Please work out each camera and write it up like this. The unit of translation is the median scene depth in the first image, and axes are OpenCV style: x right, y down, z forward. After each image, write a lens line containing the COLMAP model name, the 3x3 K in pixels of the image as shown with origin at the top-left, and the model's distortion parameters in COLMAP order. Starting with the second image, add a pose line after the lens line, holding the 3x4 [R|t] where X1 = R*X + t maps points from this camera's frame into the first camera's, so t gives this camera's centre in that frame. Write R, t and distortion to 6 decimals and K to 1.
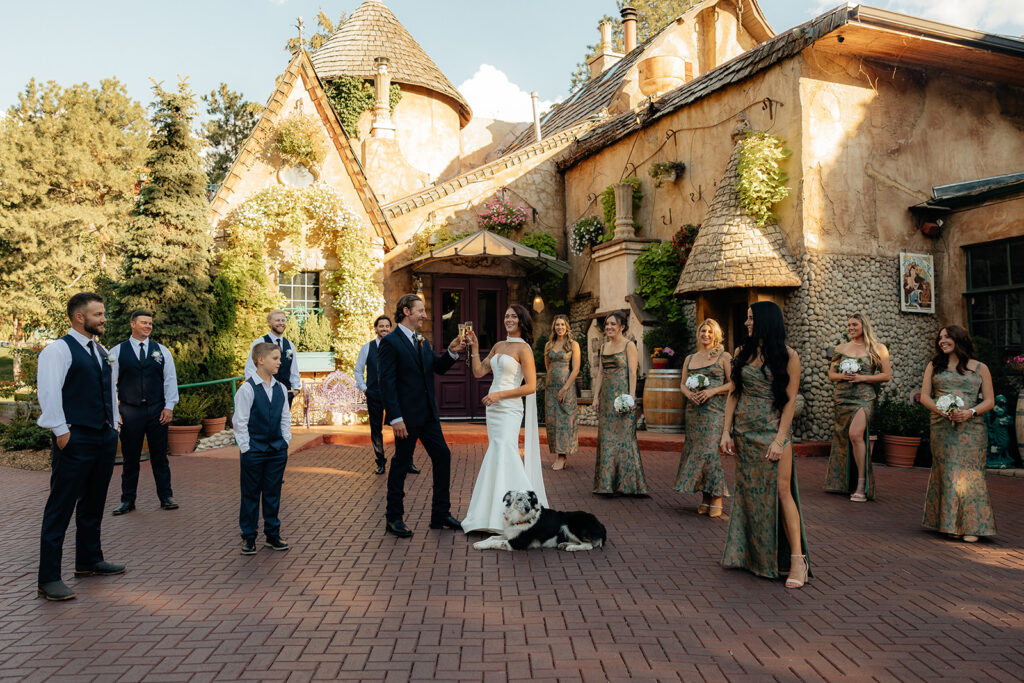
lens RADIAL K [[955.7, 0, 510.4], [0, 955.7, 323.2], [0, 0, 1]] dist [-0.007890, -0.009026]
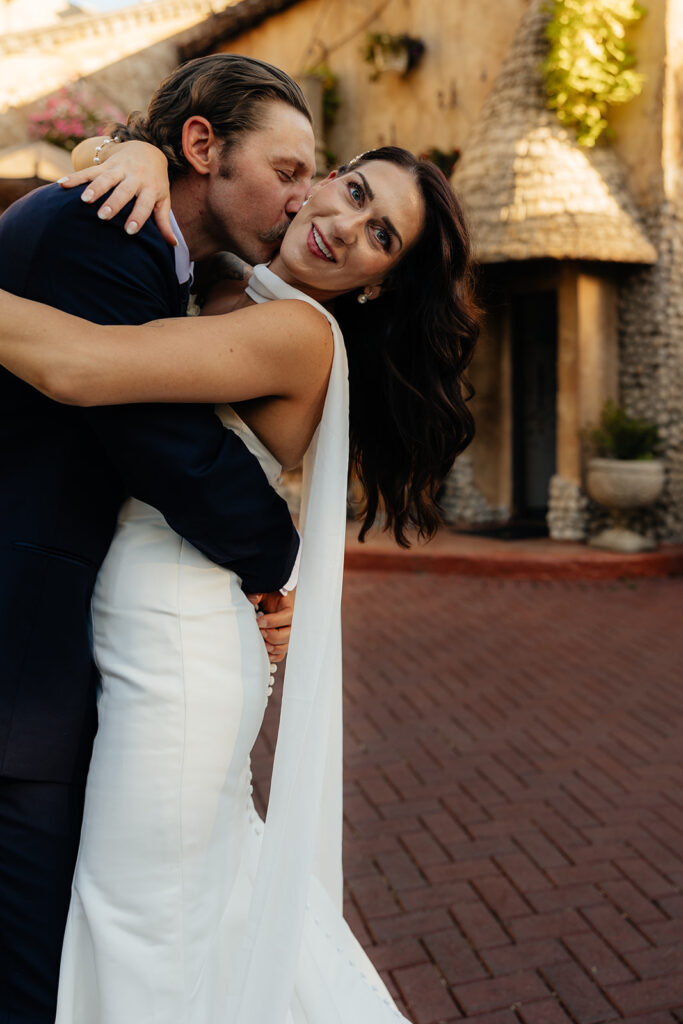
lens RADIAL K [[1000.1, 0, 478.3], [0, 1000.1, 466.7], [0, 0, 1]] dist [0.000079, 0.014568]
pose [[0.937391, -0.002834, 0.348267, 0.007931], [-0.036471, 0.993670, 0.106250, 0.016343], [-0.346364, -0.112300, 0.931354, 0.405005]]
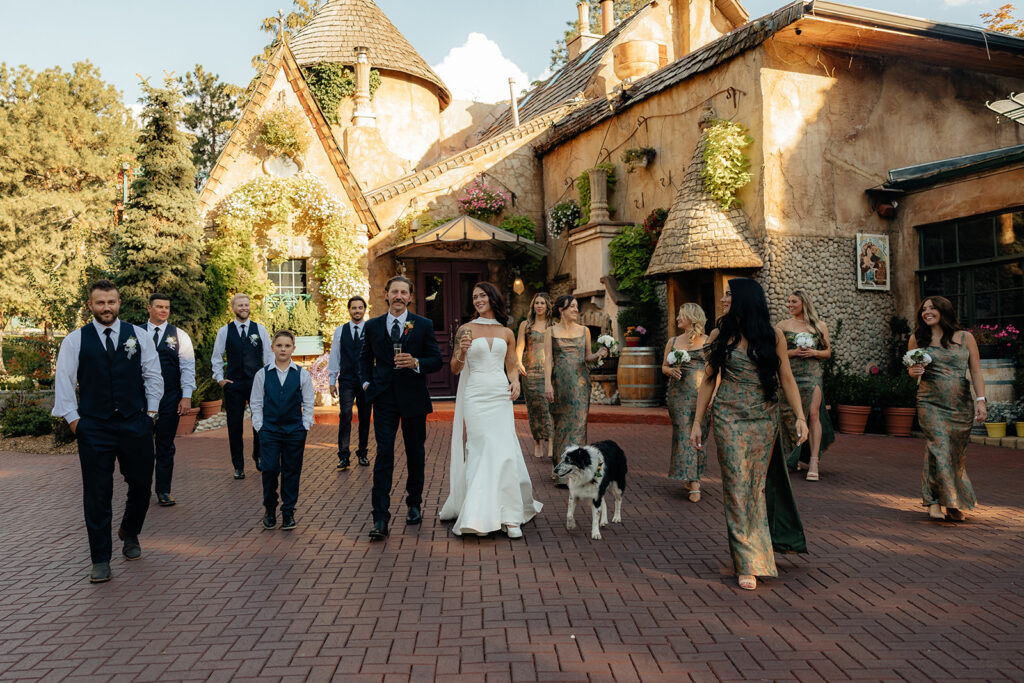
lens RADIAL K [[1000.1, 0, 512.0], [0, 1000.1, 341.5], [0, 0, 1]] dist [0.000079, 0.014568]
pose [[0.999761, -0.017411, 0.013247, 0.007634], [0.016862, 0.999038, 0.040474, -0.004620], [-0.013939, -0.040241, 0.999093, -0.092192]]
